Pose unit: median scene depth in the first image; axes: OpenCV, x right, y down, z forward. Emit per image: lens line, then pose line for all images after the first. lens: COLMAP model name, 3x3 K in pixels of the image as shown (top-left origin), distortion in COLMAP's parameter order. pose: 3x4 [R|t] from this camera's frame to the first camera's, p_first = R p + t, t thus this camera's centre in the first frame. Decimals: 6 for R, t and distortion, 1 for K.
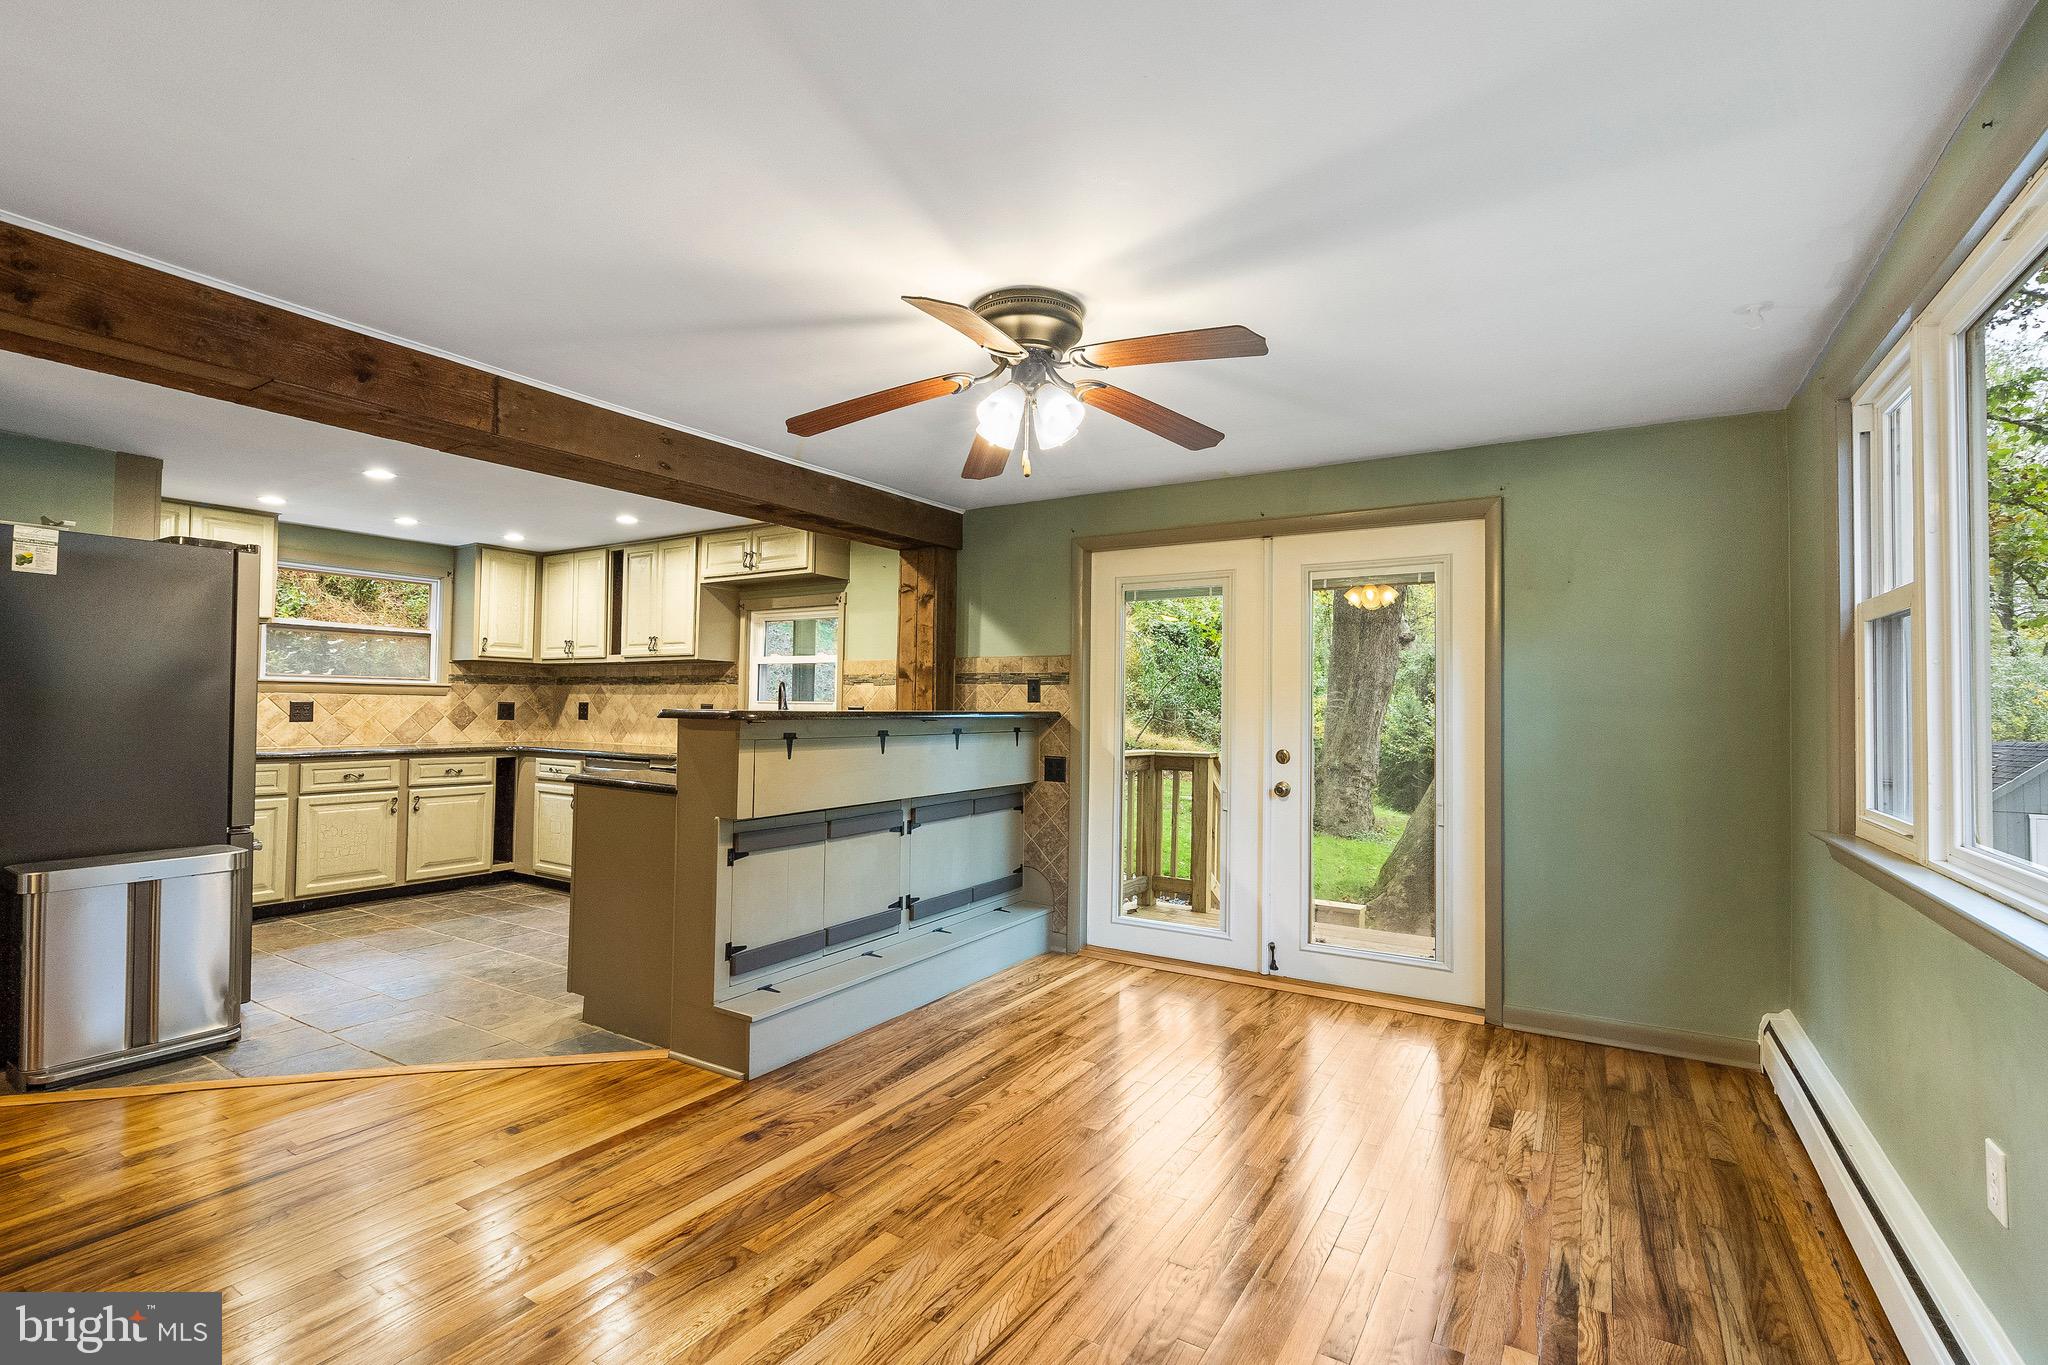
lens RADIAL K [[931.2, 0, 1024.0], [0, 931.2, 682.5], [0, 0, 1]] dist [-0.003356, 0.000623]
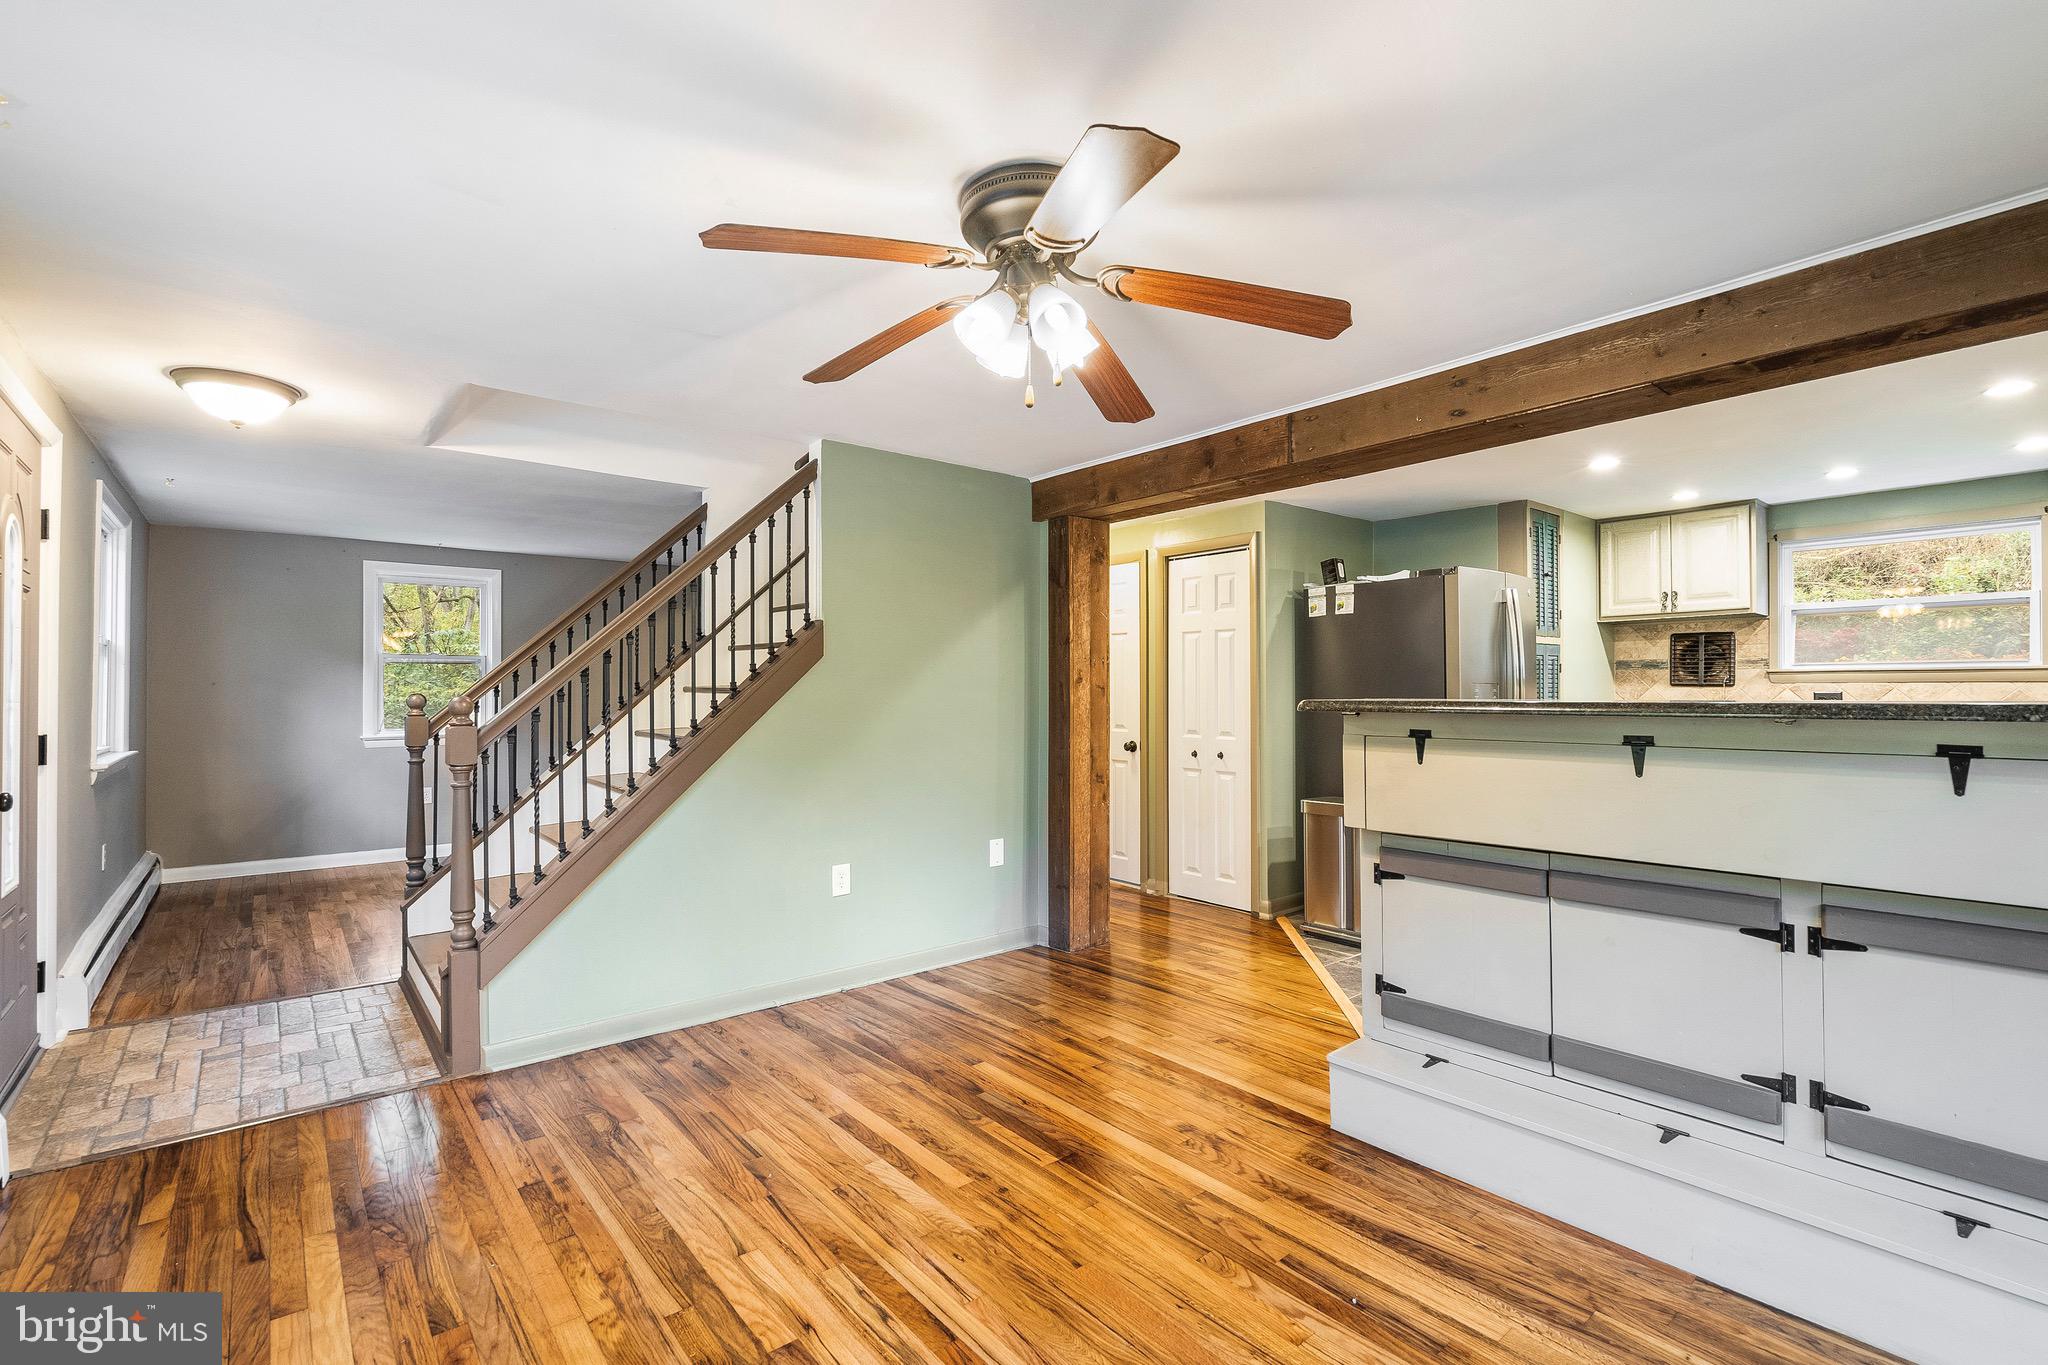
lens RADIAL K [[931.2, 0, 1024.0], [0, 931.2, 682.5], [0, 0, 1]] dist [-0.003356, 0.000623]
pose [[-0.325363, -0.020211, -0.945373, 0.576810], [0.024178, 0.999267, -0.029684, 0.030913], [0.945280, -0.032515, -0.324636, 0.950818]]
